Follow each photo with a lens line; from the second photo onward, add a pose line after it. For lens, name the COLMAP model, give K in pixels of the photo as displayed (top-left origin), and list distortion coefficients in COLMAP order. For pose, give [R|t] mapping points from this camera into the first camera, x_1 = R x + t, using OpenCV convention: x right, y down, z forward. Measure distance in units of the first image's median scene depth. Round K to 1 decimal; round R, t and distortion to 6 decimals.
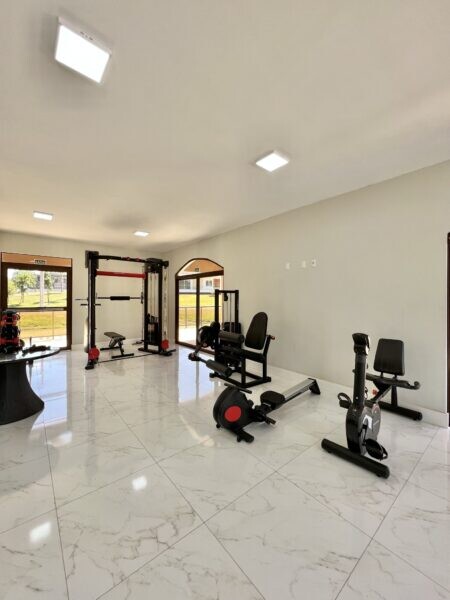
lens RADIAL K [[239.0, 0, 225.1], [0, 239.0, 300.3], [0, 0, 1]] dist [-0.002412, -0.000045]
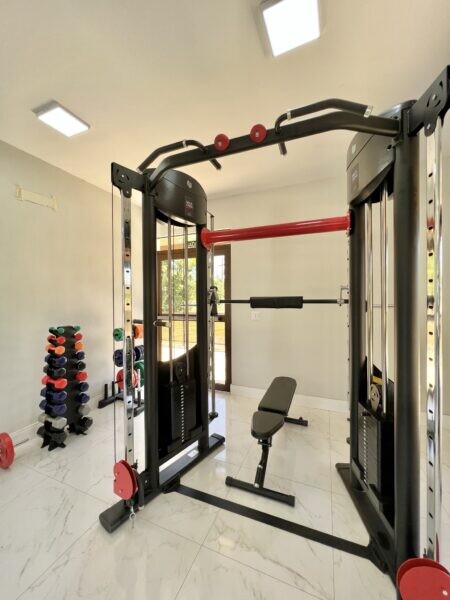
lens RADIAL K [[239.0, 0, 225.3], [0, 239.0, 299.8], [0, 0, 1]] dist [-0.002412, -0.000045]
pose [[0.468084, -0.000619, -0.883684, -0.162373], [0.001266, 0.999999, -0.000030, -0.012179], [0.883683, -0.001104, 0.468085, 0.747784]]
